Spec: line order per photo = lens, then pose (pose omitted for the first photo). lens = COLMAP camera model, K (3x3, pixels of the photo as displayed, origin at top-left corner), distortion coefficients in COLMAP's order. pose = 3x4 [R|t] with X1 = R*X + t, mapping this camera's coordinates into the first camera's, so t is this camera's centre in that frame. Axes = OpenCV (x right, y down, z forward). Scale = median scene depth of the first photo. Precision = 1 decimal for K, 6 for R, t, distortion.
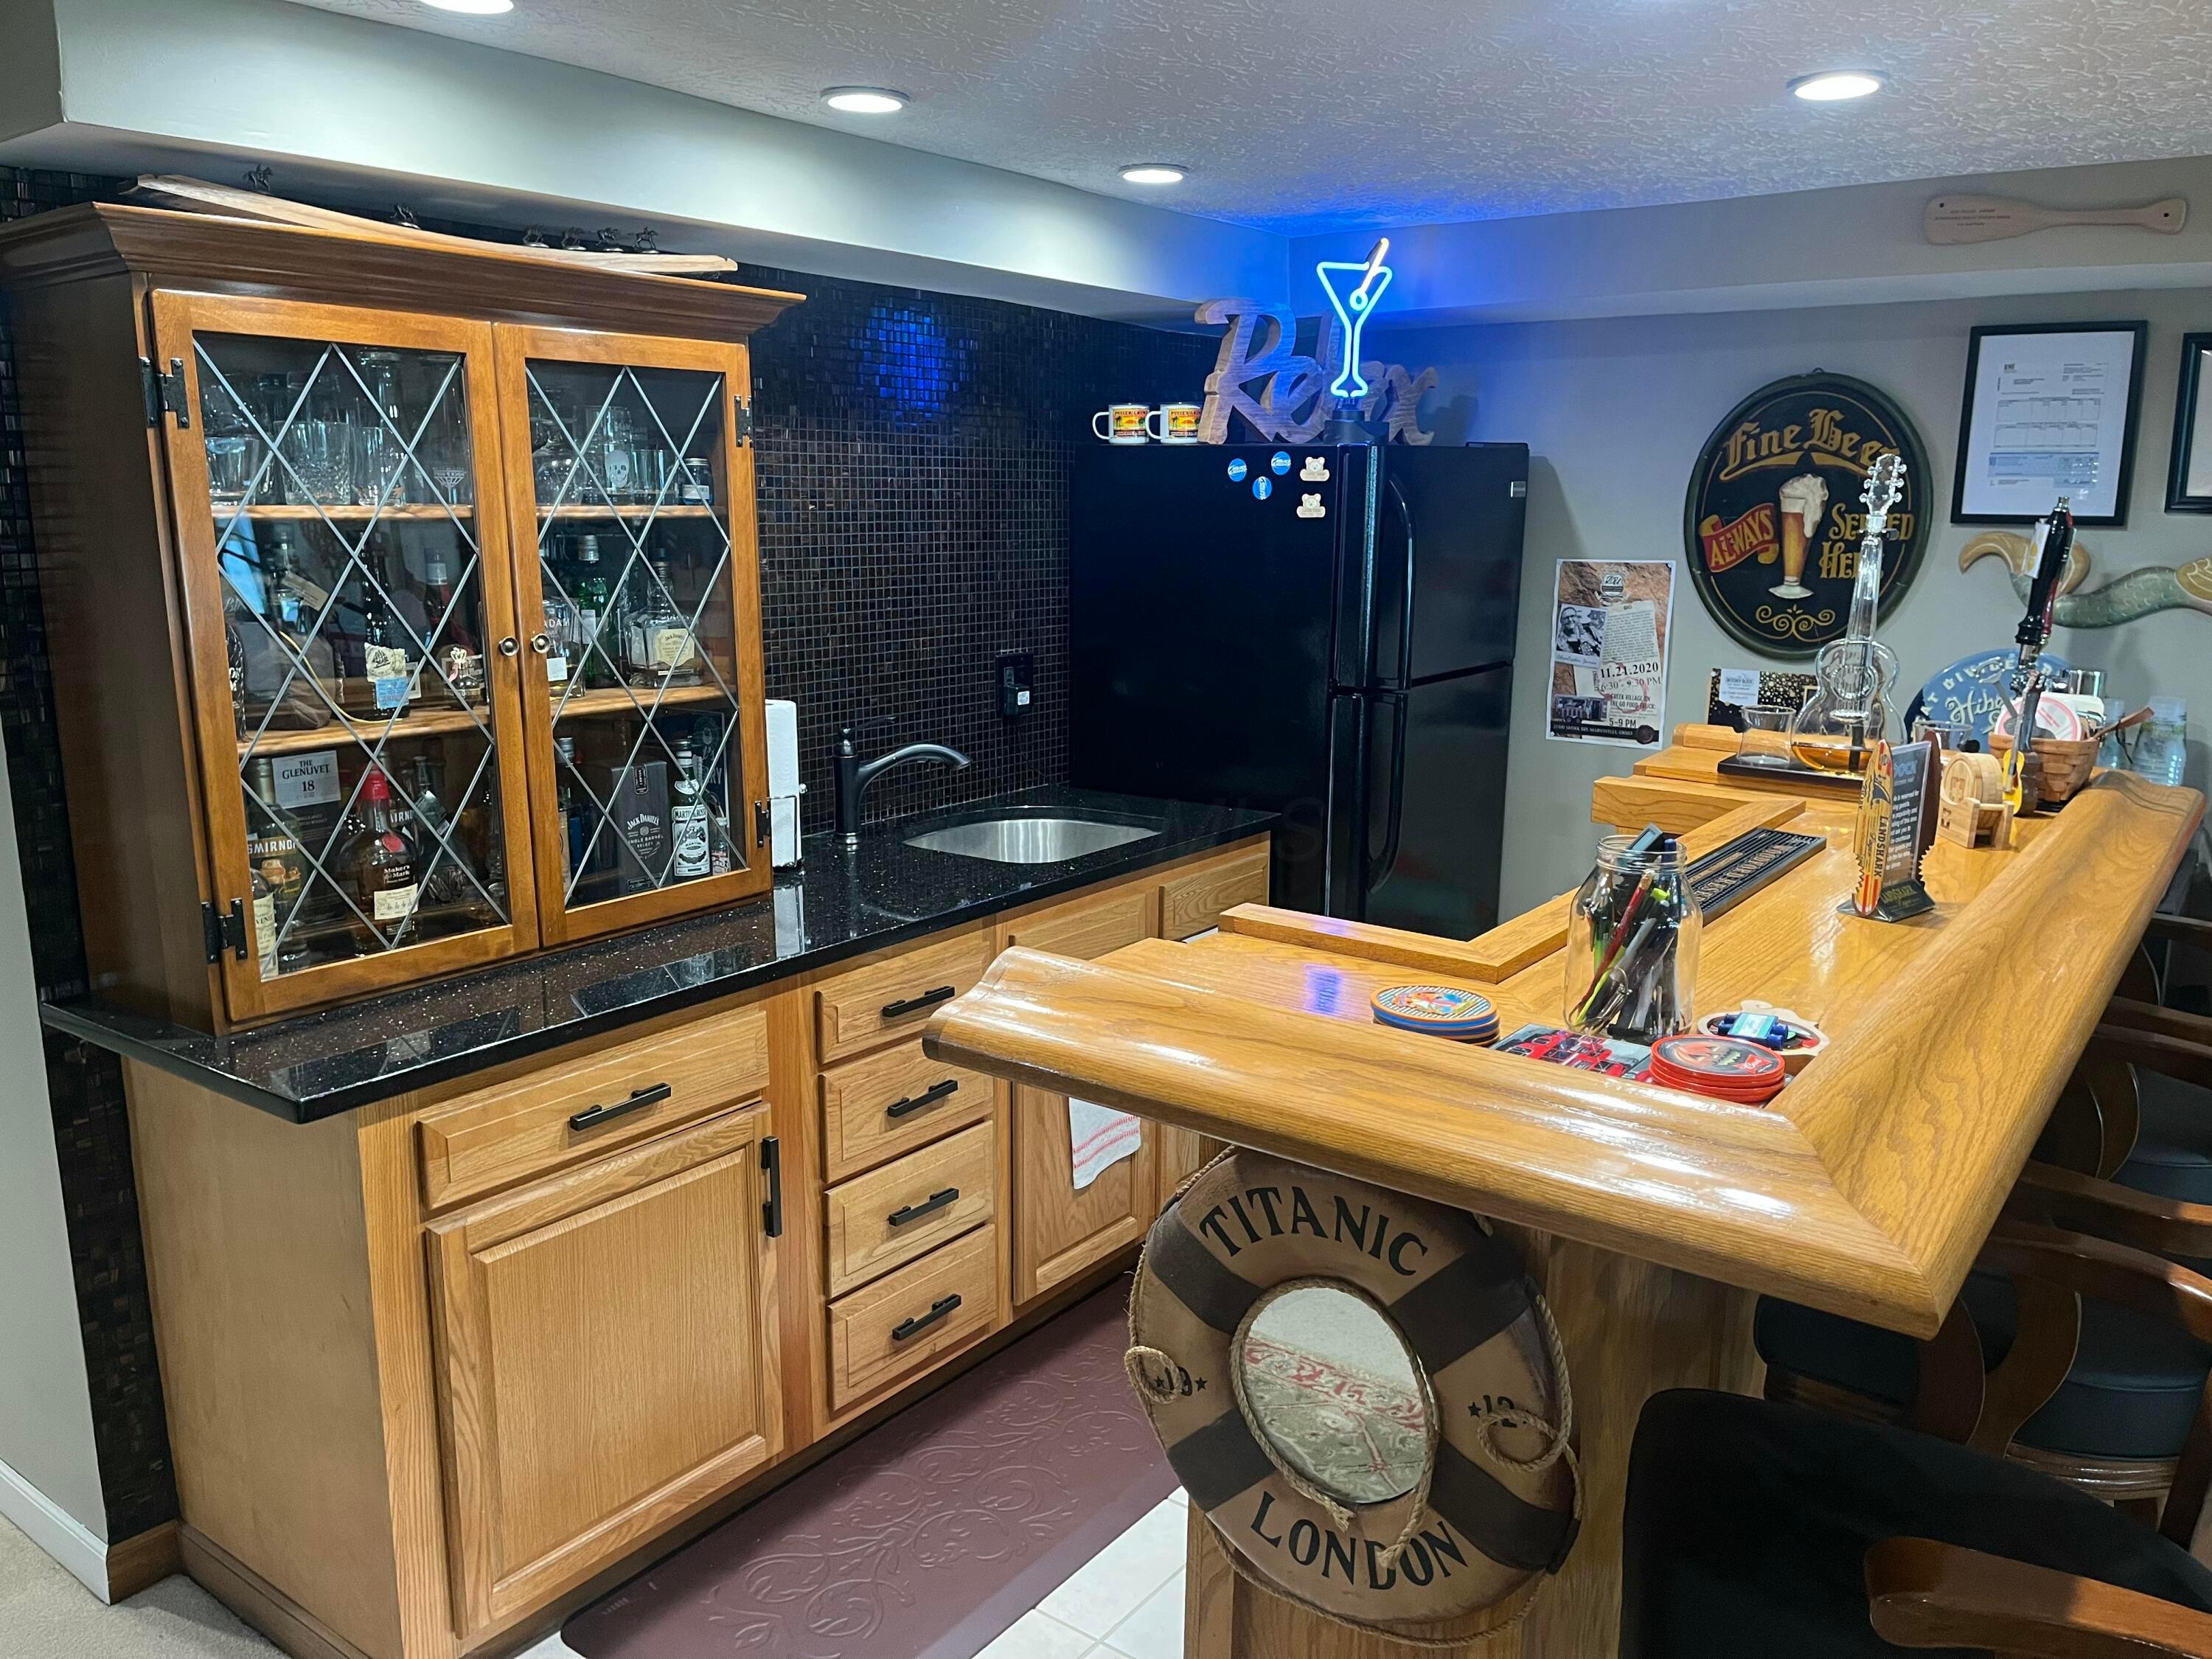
lens RADIAL K [[1668.4, 0, 1107.9], [0, 1668.4, 831.7], [0, 0, 1]] dist [0.042439, -0.030834]
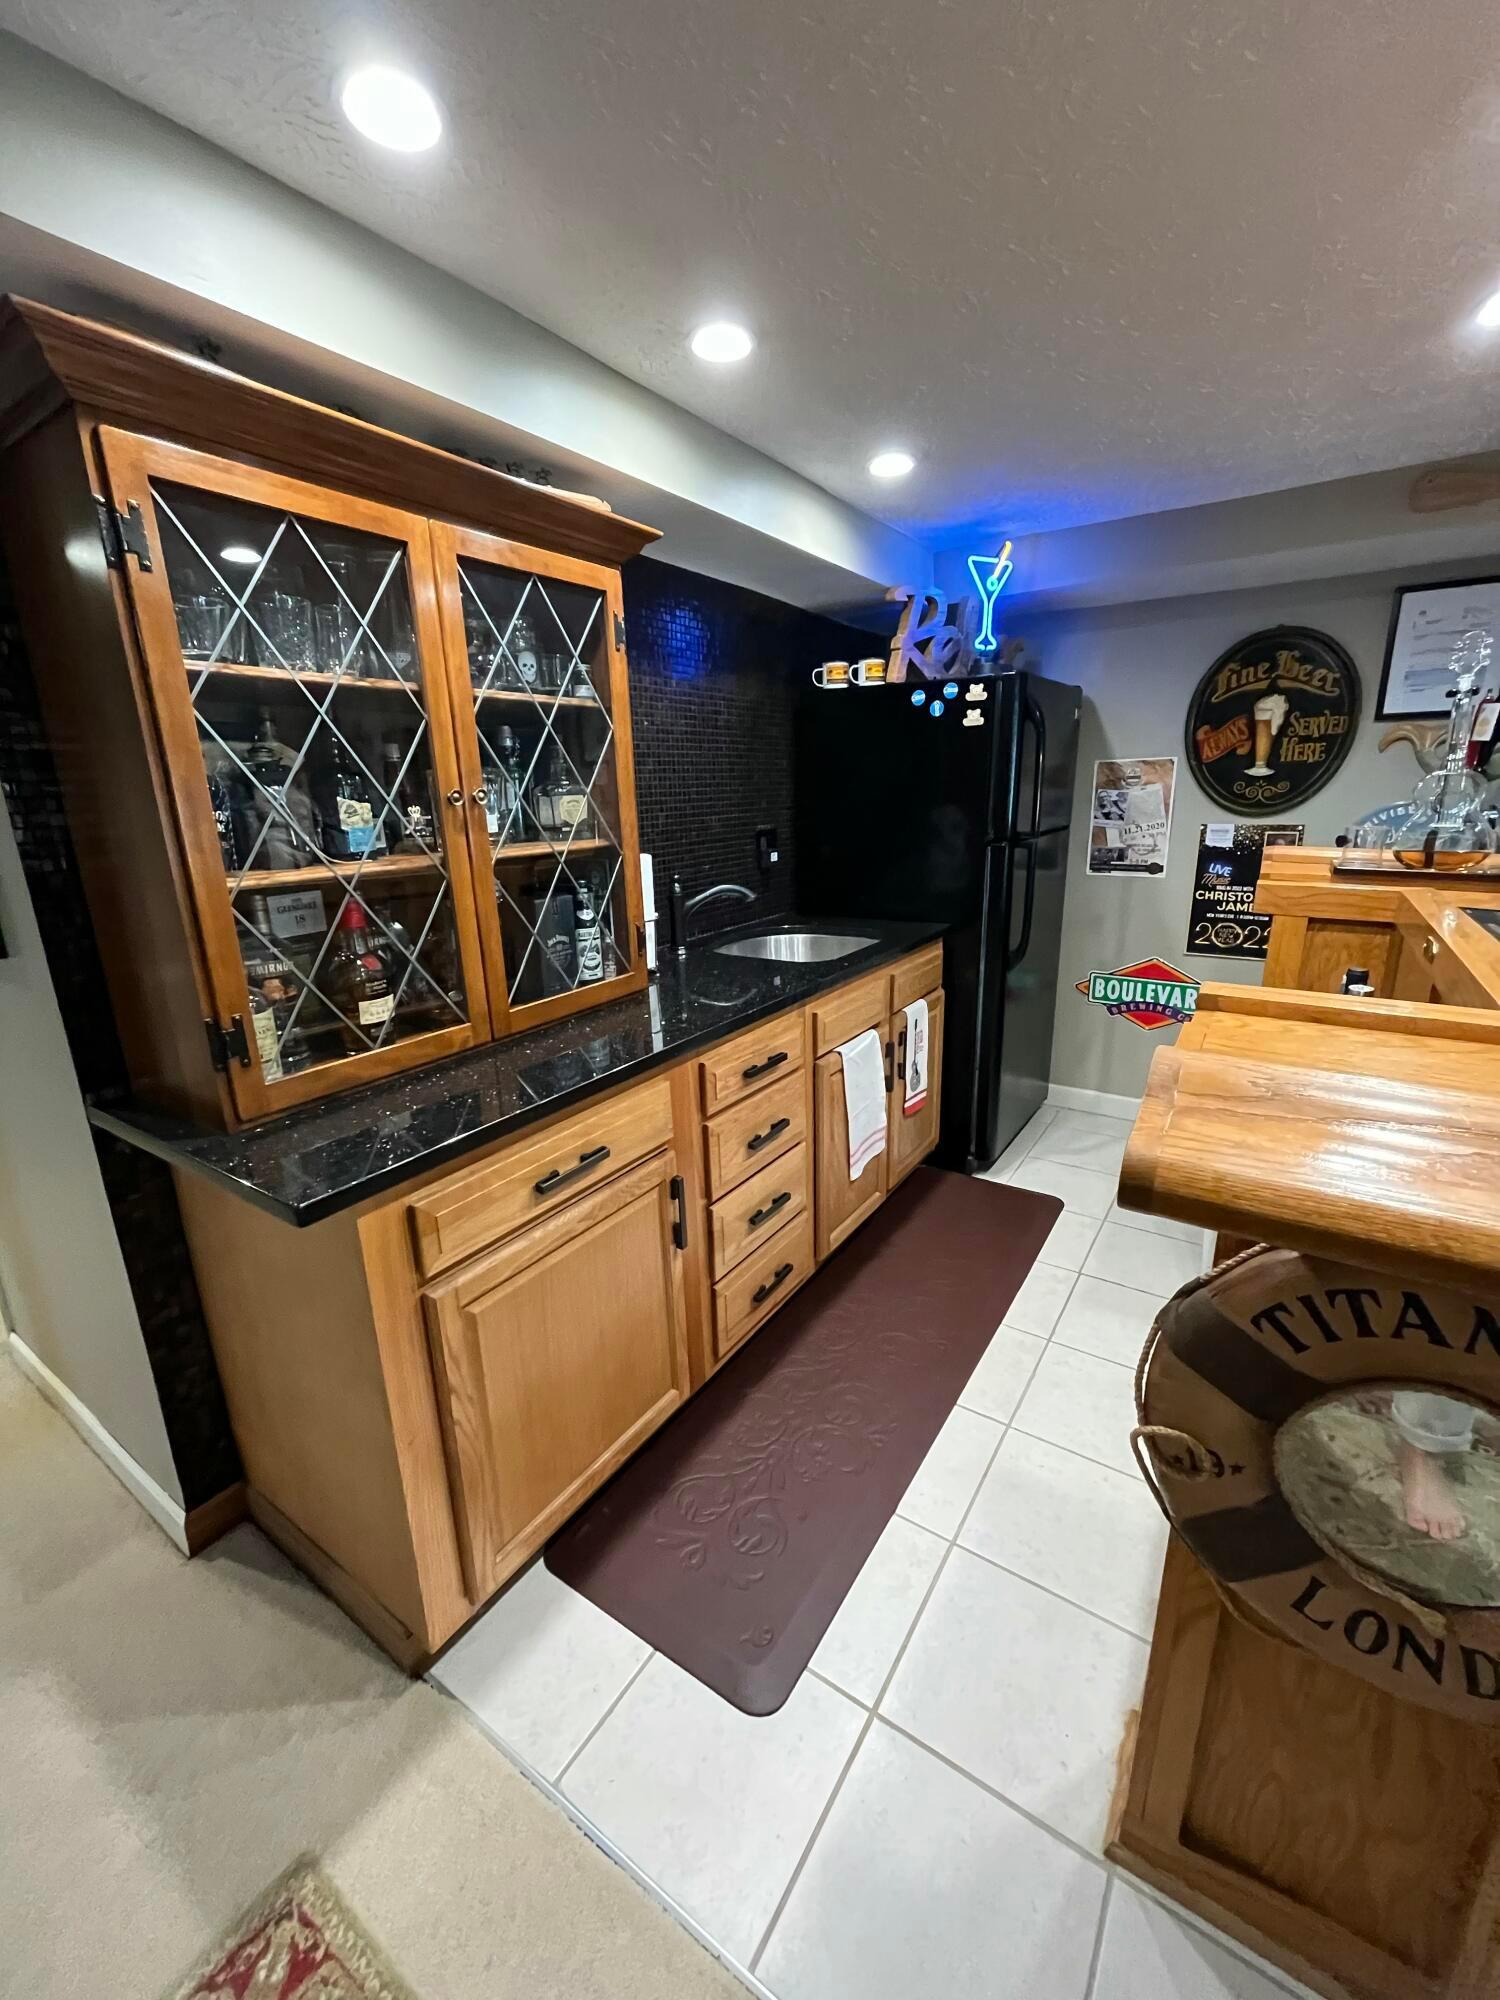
lens RADIAL K [[807.1, 0, 750.7], [0, 807.1, 994.9], [0, 0, 1]] dist [0.000461, 0.000917]
pose [[0.998470, -0.042310, 0.035589, -0.161768], [0.040345, 0.997714, 0.054218, 0.009206], [-0.037801, -0.052700, 0.997895, 0.378091]]
